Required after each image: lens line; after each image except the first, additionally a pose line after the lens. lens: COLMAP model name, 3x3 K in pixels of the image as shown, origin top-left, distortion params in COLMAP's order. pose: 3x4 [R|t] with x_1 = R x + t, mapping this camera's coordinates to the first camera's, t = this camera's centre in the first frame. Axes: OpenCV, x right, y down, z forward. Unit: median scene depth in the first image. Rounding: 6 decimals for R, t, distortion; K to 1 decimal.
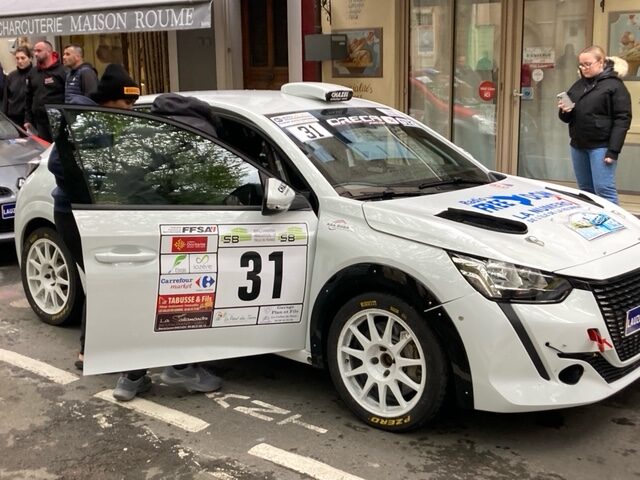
lens RADIAL K [[831.3, 0, 324.3], [0, 831.3, 233.6], [0, 0, 1]] dist [0.064808, 0.000000]
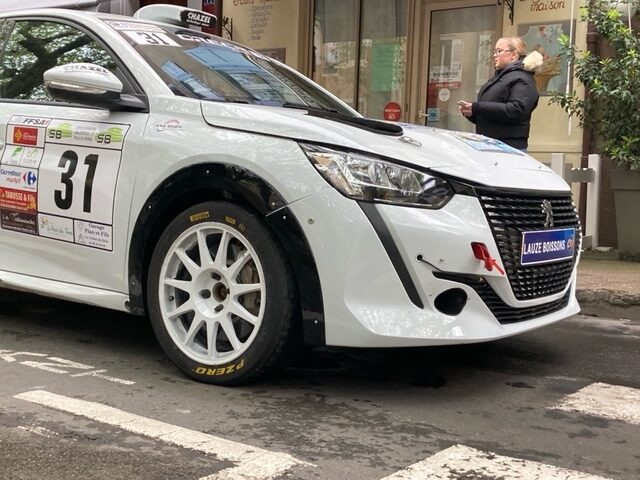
lens RADIAL K [[831.3, 0, 314.7], [0, 831.3, 235.8], [0, 0, 1]] dist [0.064808, 0.000000]
pose [[0.996383, 0.041545, 0.074128, 0.103554], [-0.032152, 0.991801, -0.123679, 0.193708], [-0.078659, 0.120849, 0.989550, 0.228203]]
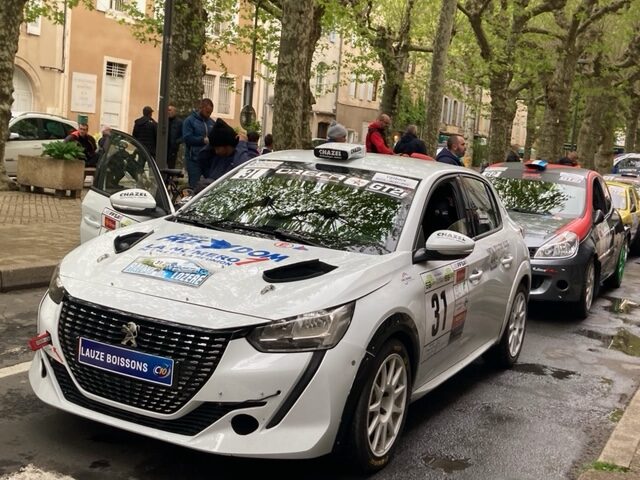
lens RADIAL K [[831.3, 0, 316.9], [0, 831.3, 240.2], [0, 0, 1]] dist [0.064808, 0.000000]
pose [[0.229725, 0.143145, -0.962671, 1.360670], [-0.290136, 0.954224, 0.072653, -0.175553], [0.929004, 0.262616, 0.260740, 0.940323]]
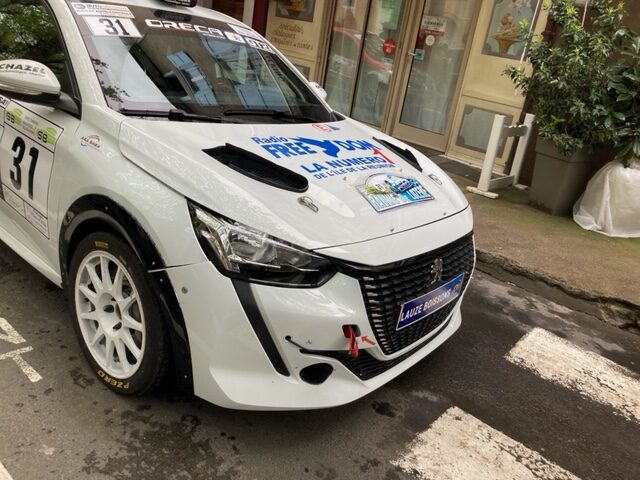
lens RADIAL K [[512.2, 0, 323.6], [0, 512.2, 223.9], [0, 0, 1]] dist [0.047830, -0.025396]
pose [[0.985724, 0.160424, 0.051103, 0.237362], [-0.166591, 0.973284, 0.158007, -0.051003], [-0.024389, -0.164265, 0.986115, 0.494714]]
